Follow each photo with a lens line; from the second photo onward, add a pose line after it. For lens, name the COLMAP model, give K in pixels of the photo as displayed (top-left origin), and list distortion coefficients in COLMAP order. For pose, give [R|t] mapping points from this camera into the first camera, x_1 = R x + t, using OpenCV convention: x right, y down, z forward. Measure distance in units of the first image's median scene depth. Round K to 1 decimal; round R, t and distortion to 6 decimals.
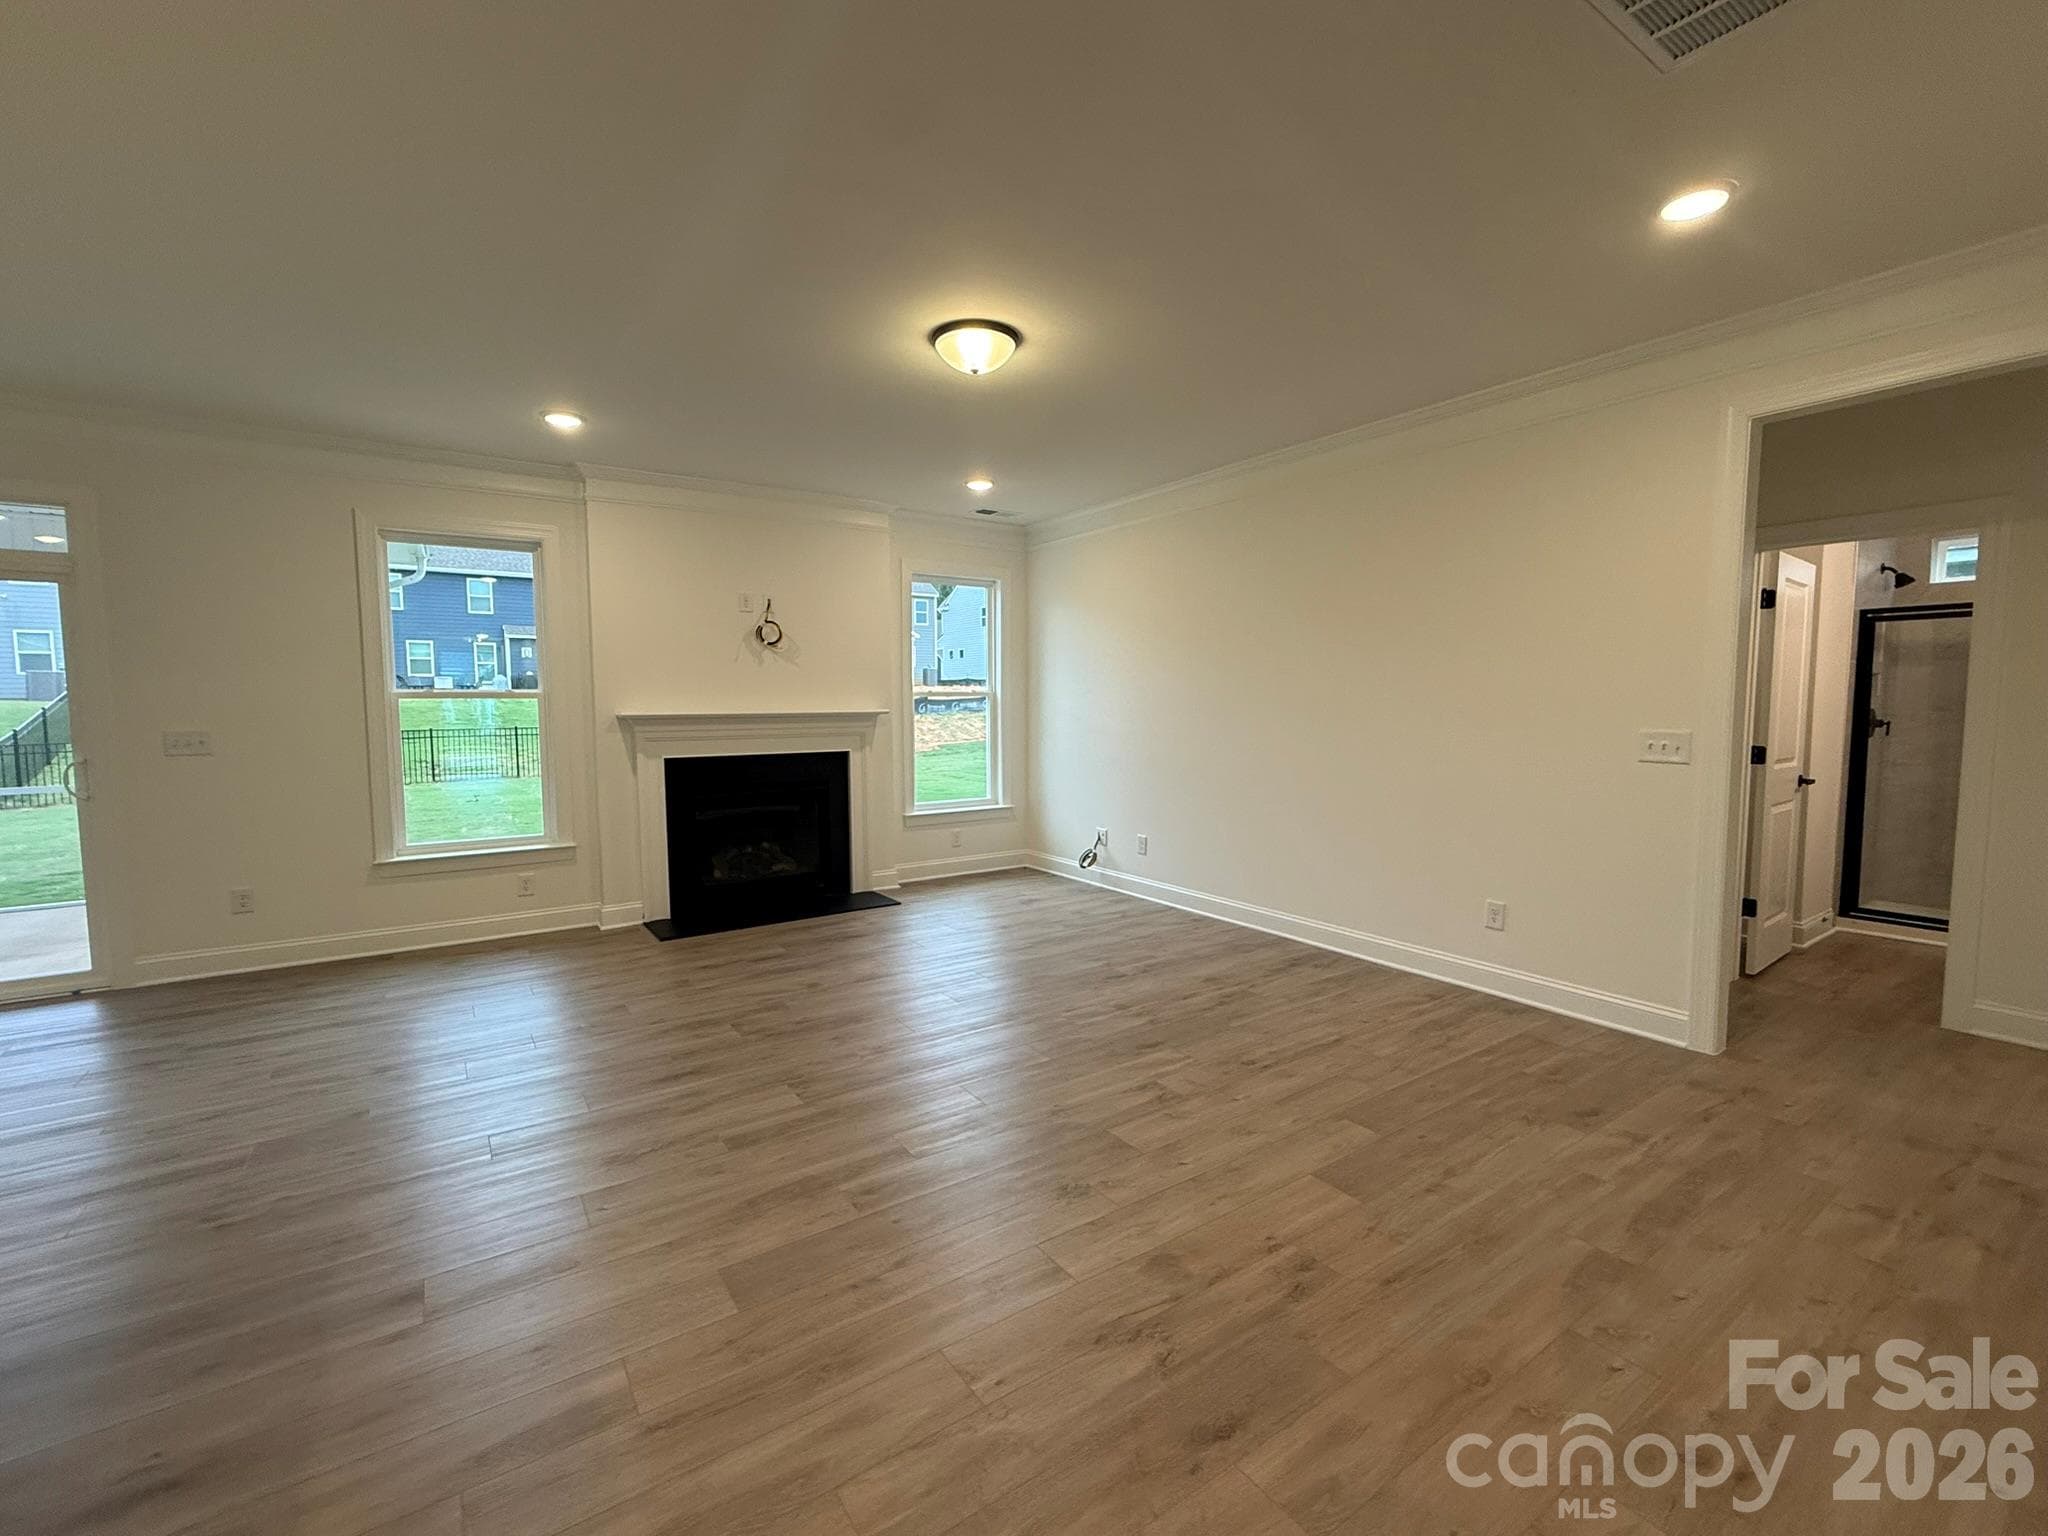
lens RADIAL K [[869.1, 0, 1025.3], [0, 869.1, 768.2], [0, 0, 1]] dist [0.000921, -0.000653]
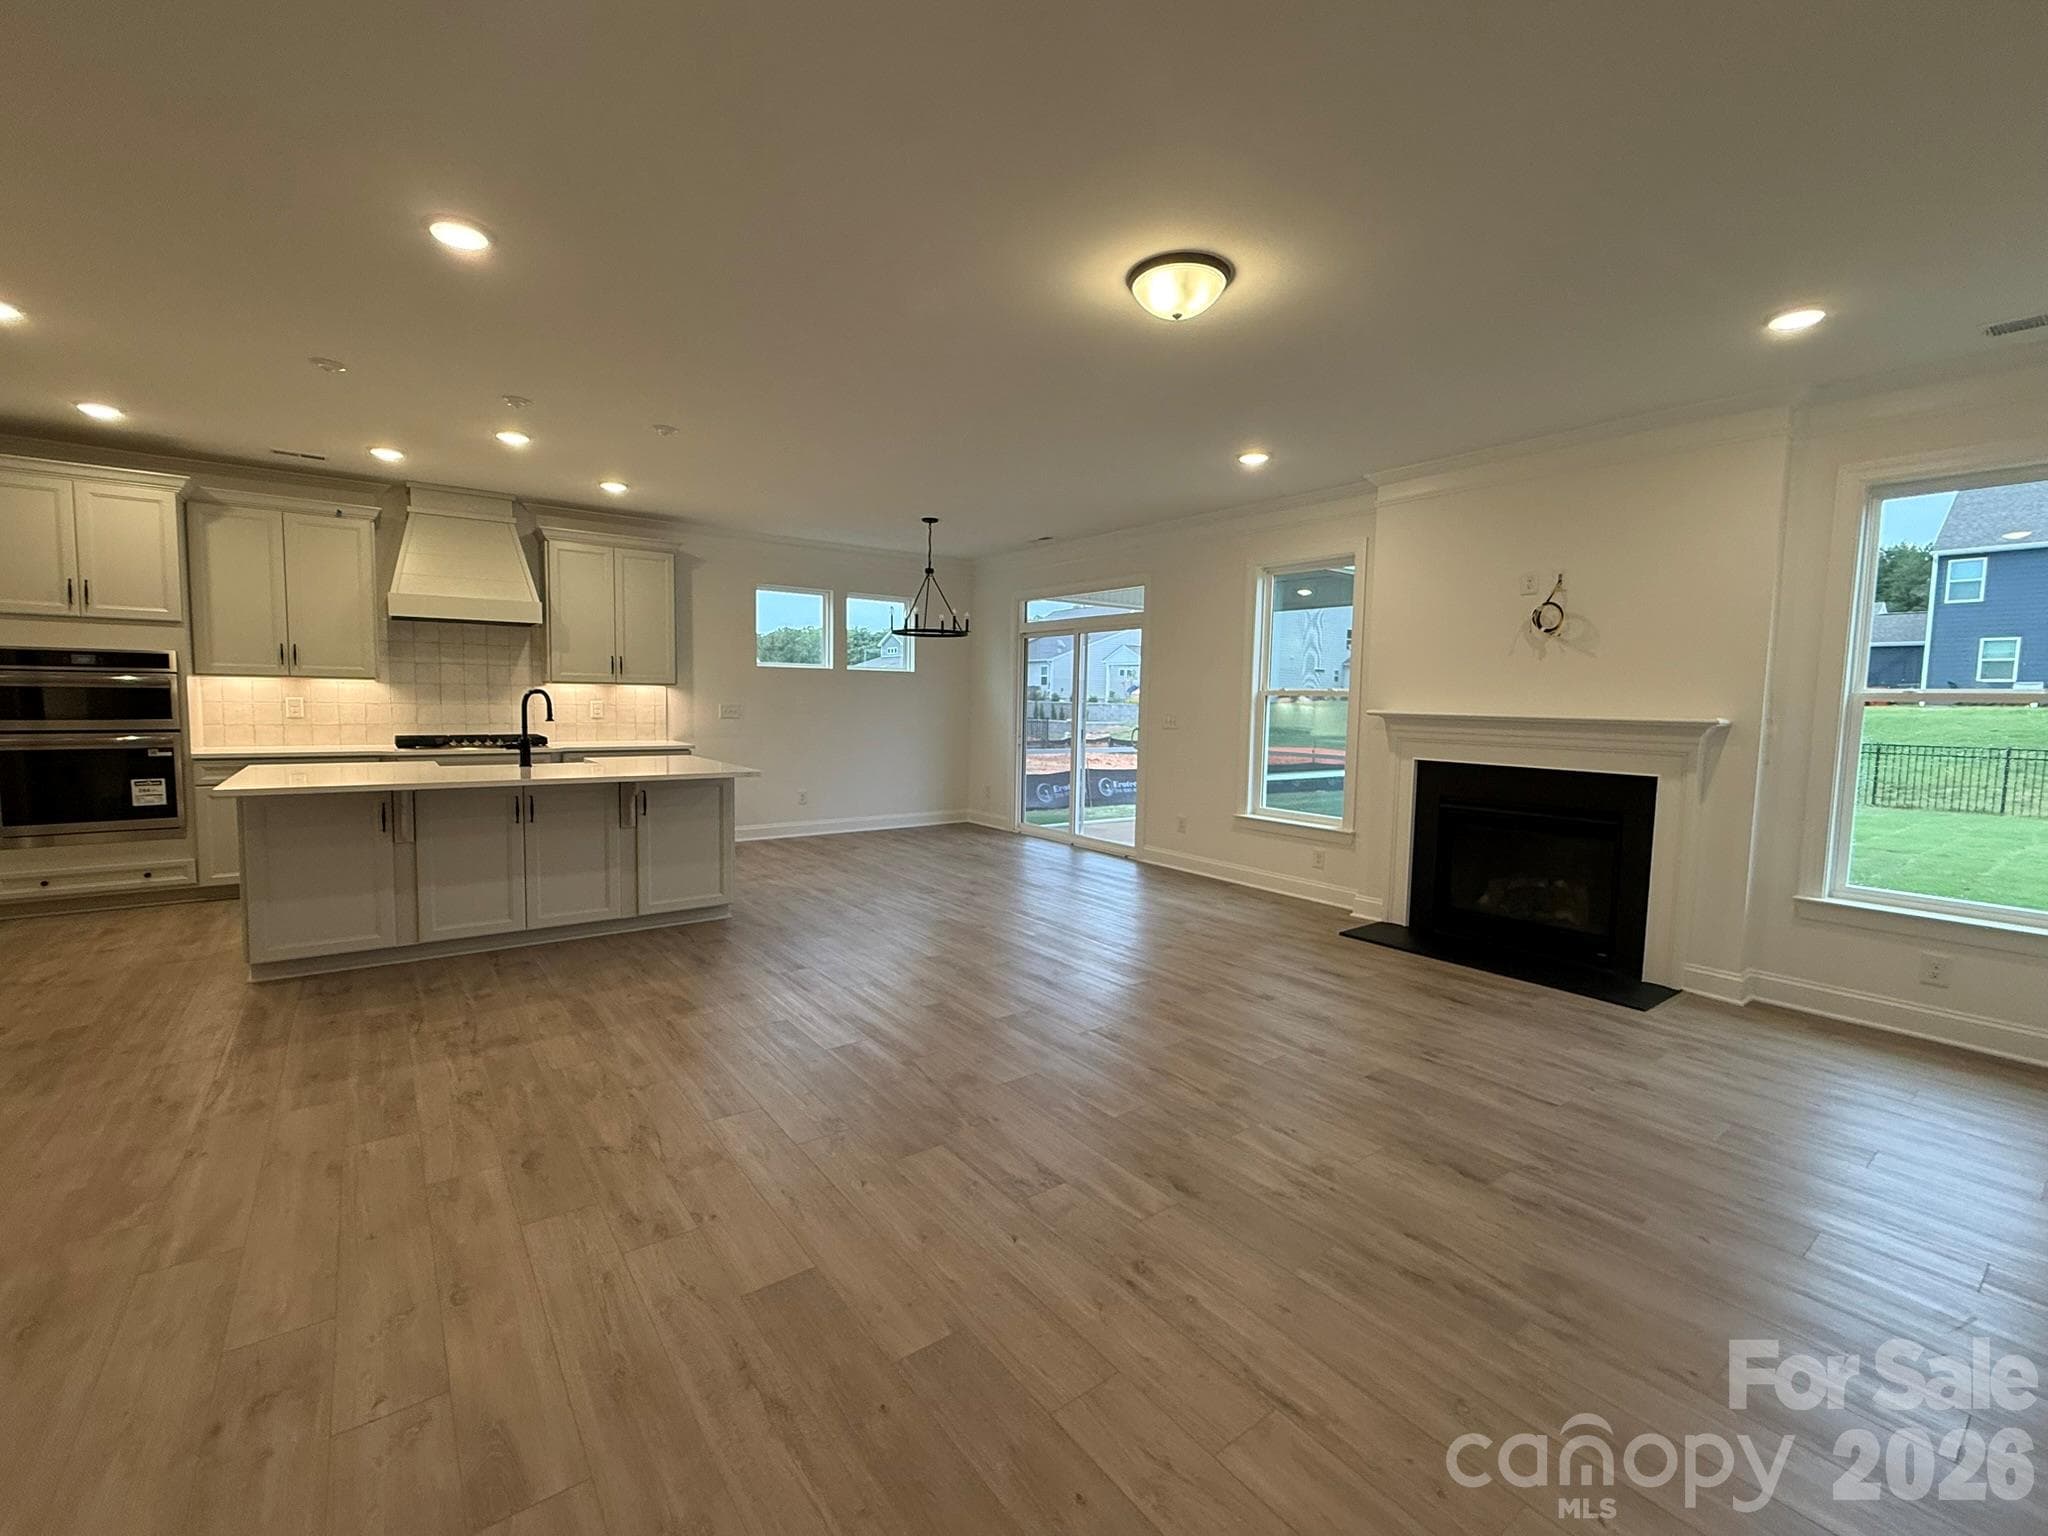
lens RADIAL K [[869.1, 0, 1025.3], [0, 869.1, 768.2], [0, 0, 1]] dist [0.000921, -0.000653]
pose [[0.046120, 0.086903, -0.995149, 0.552829], [-0.097154, 0.991876, 0.082115, -0.041379], [0.994200, 0.092895, 0.054188, 0.553052]]
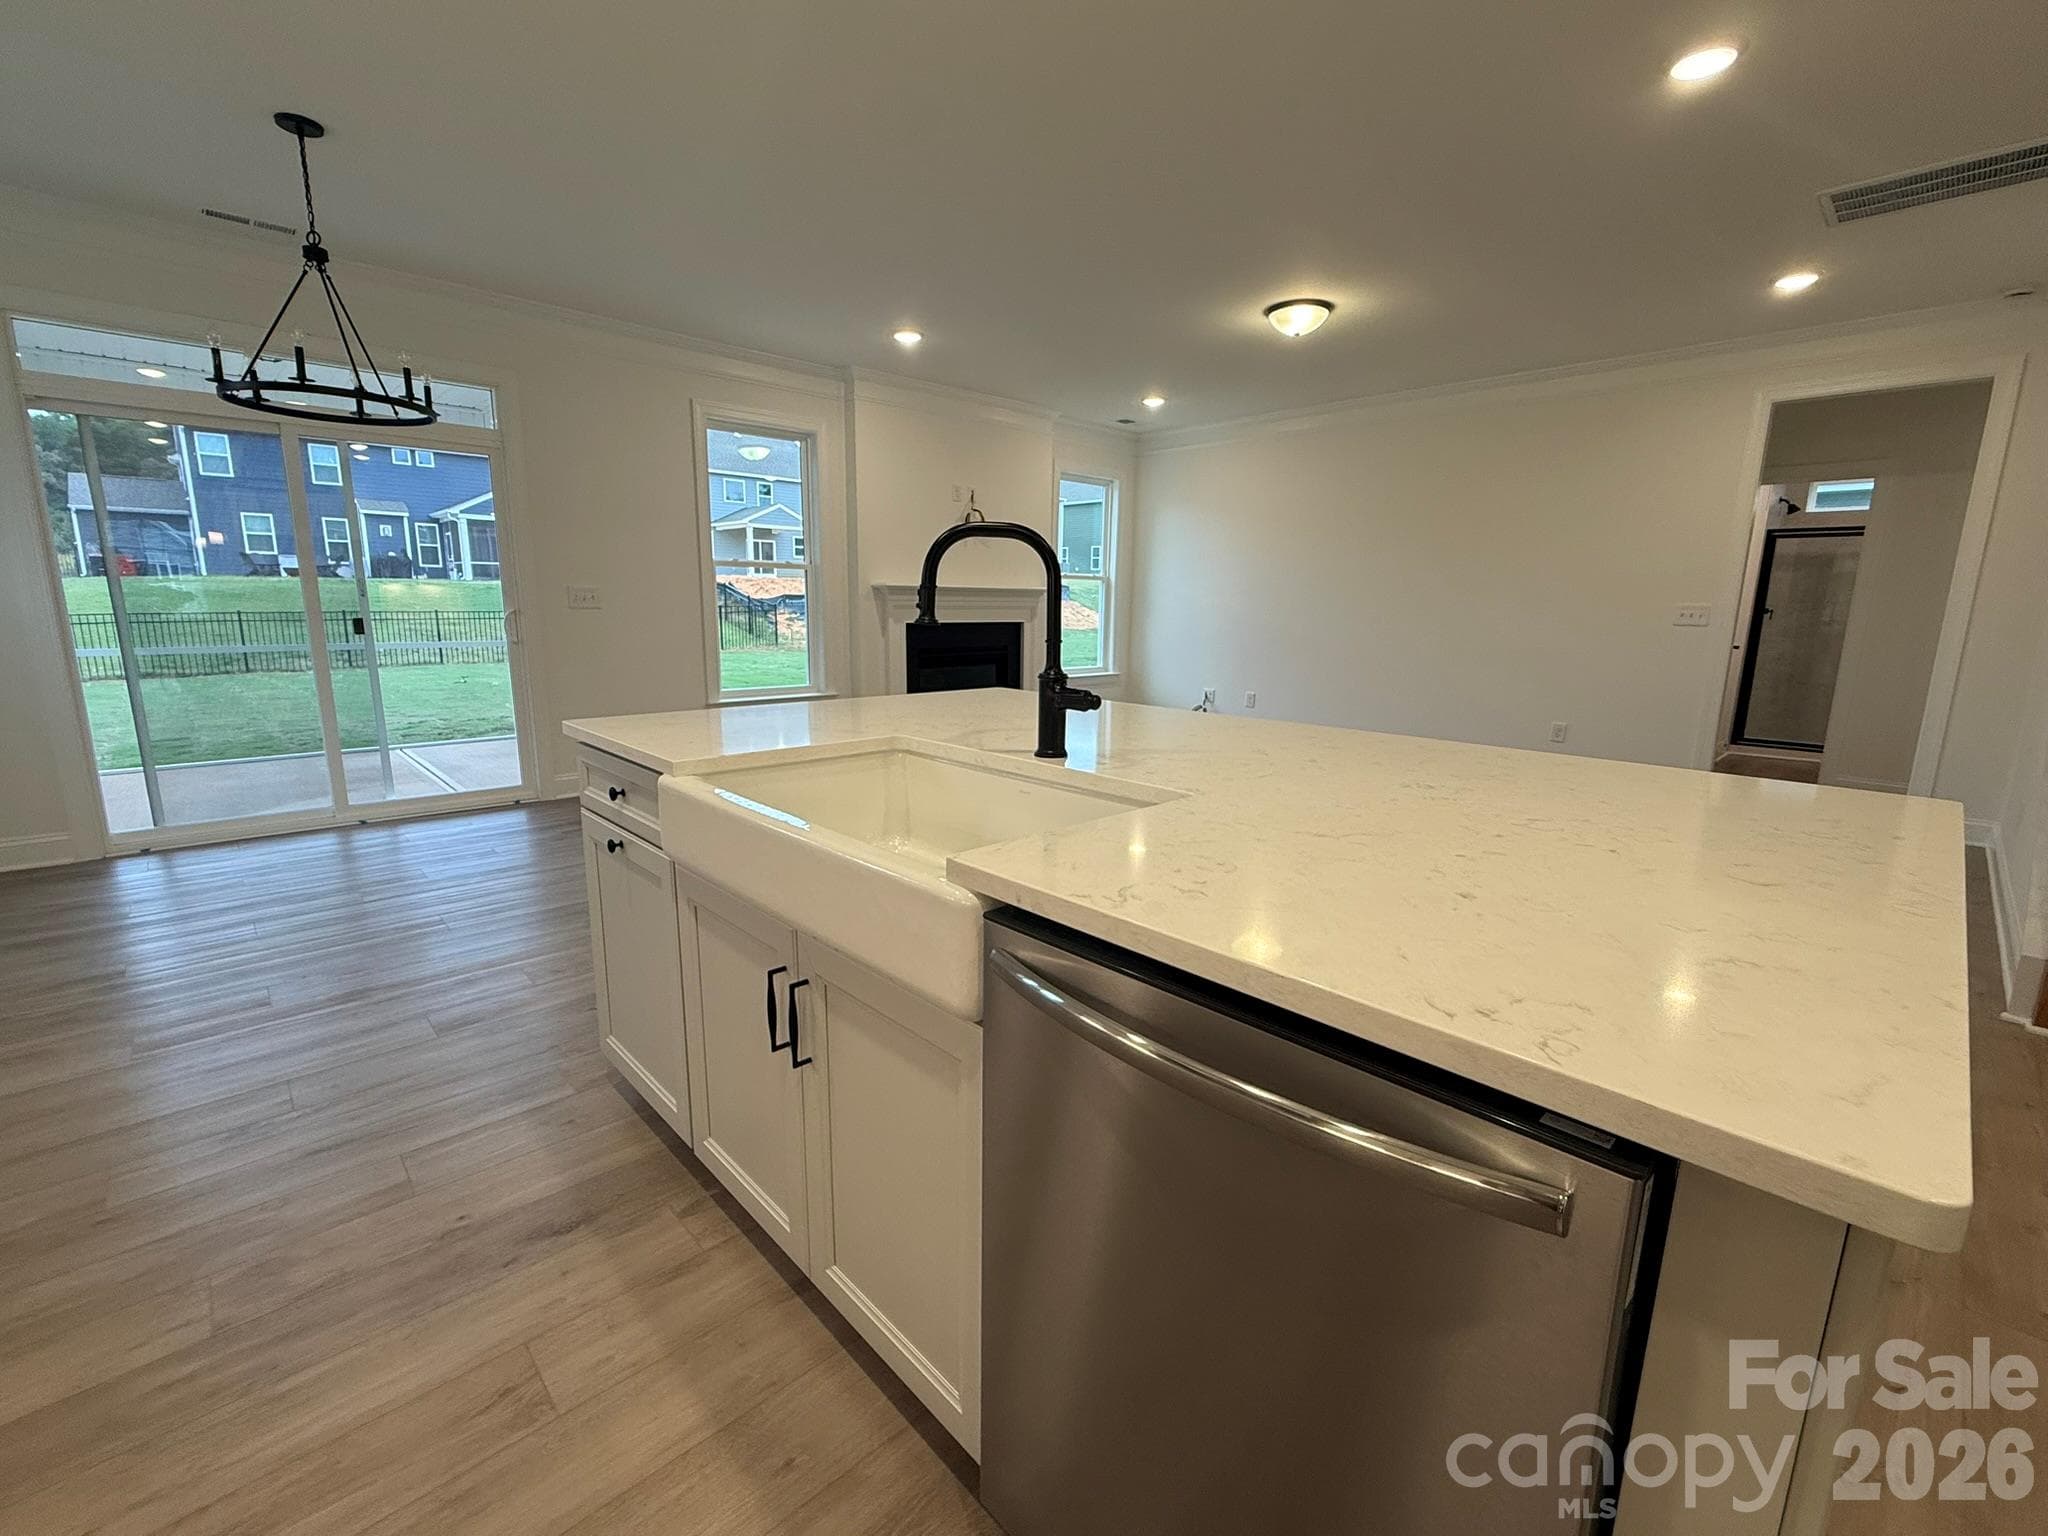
lens RADIAL K [[869.1, 0, 1025.3], [0, 869.1, 768.2], [0, 0, 1]] dist [0.000921, -0.000653]
pose [[0.987177, -0.011119, 0.159243, -0.473128], [-0.007087, 0.993535, 0.113304, 0.054436], [-0.159473, -0.112979, 0.980716, -0.252222]]
